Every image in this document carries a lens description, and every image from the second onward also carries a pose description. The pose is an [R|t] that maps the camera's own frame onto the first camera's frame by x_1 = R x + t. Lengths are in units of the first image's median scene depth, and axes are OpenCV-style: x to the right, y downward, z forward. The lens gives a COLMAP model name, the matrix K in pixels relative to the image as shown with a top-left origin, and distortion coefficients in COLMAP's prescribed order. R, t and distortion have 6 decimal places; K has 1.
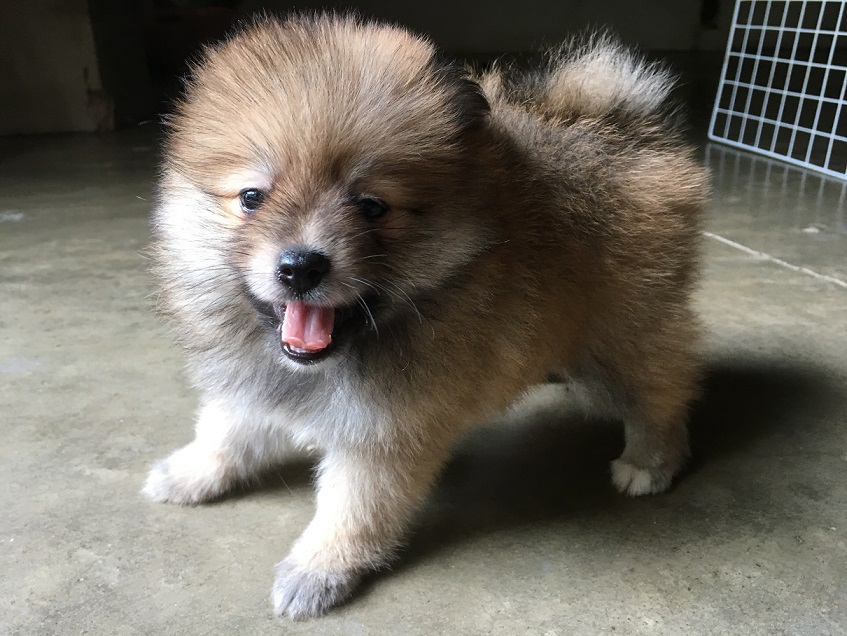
lens RADIAL K [[729.3, 0, 425.0], [0, 729.3, 331.9], [0, 0, 1]] dist [0.087653, -0.145069]
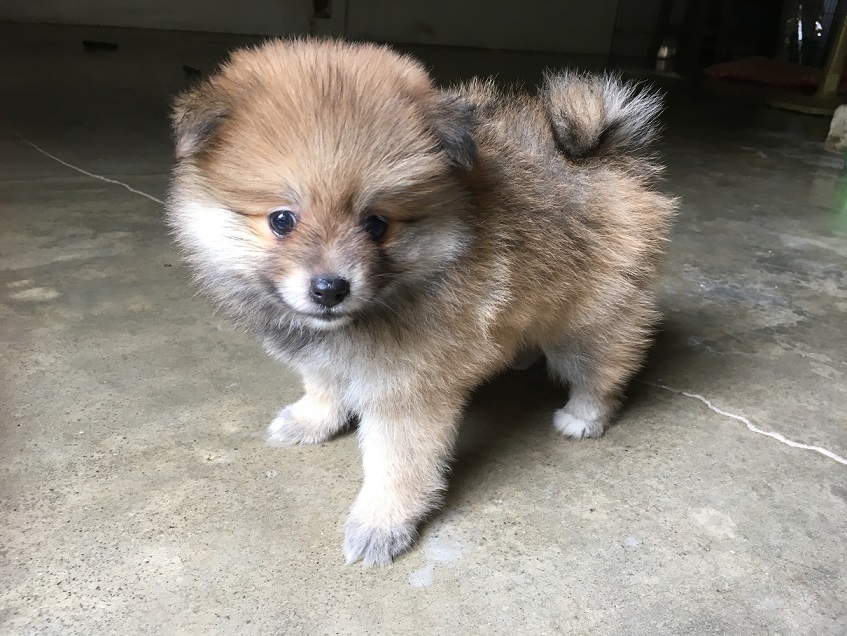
lens RADIAL K [[729.3, 0, 425.5], [0, 729.3, 321.9], [0, 0, 1]] dist [0.087653, -0.145069]
pose [[0.879678, -0.112632, 0.462040, -0.031279], [0.104570, 0.993582, 0.043116, -0.237134], [-0.463931, 0.010387, 0.885811, 0.424540]]
